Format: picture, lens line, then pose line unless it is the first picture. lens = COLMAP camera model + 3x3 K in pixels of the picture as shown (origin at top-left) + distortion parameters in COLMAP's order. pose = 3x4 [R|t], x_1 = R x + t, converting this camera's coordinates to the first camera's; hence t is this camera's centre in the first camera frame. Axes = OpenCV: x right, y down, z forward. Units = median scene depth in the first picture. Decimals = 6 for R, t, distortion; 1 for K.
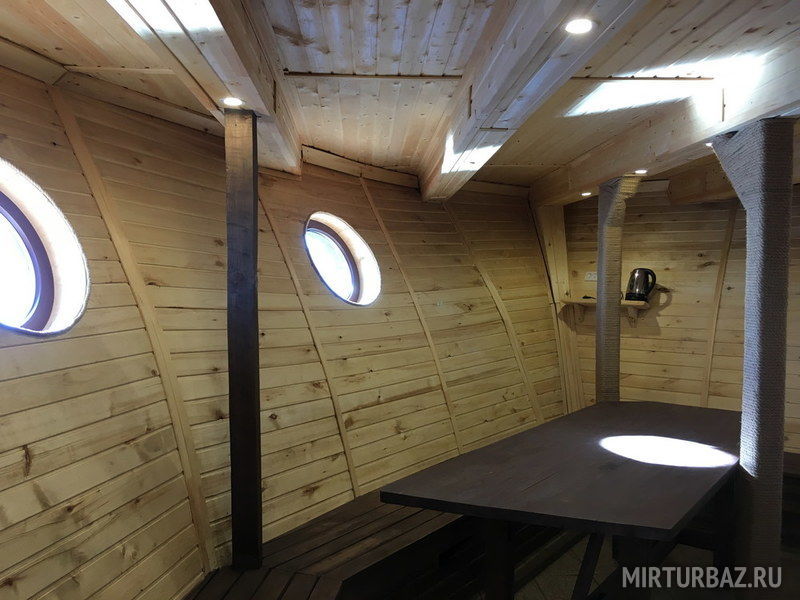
lens RADIAL K [[696.1, 0, 402.4], [0, 696.1, 299.5], [0, 0, 1]] dist [0.037523, -0.020642]
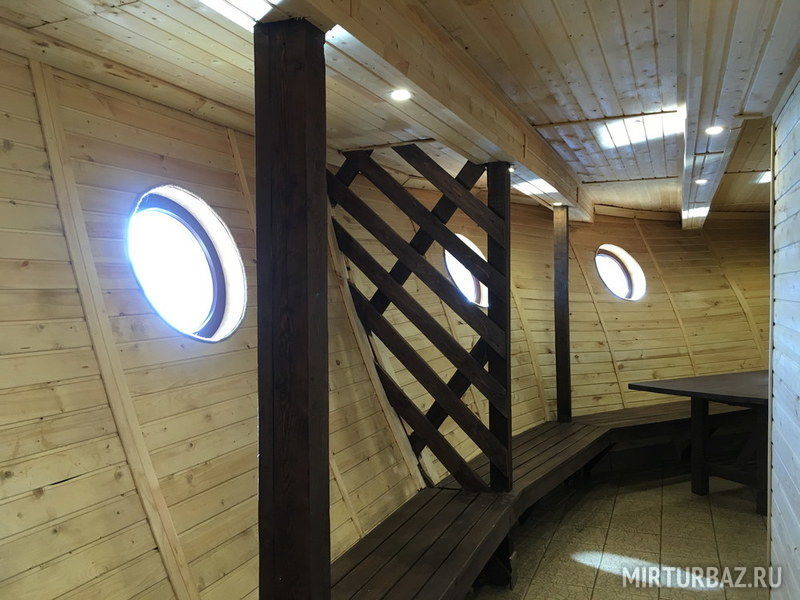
lens RADIAL K [[696.1, 0, 402.4], [0, 696.1, 299.5], [0, 0, 1]] dist [0.037523, -0.020642]
pose [[0.909457, -0.002901, -0.415787, 0.156681], [-0.002278, 0.999926, -0.011959, 0.031282], [0.415791, 0.011823, 0.909383, -0.835447]]
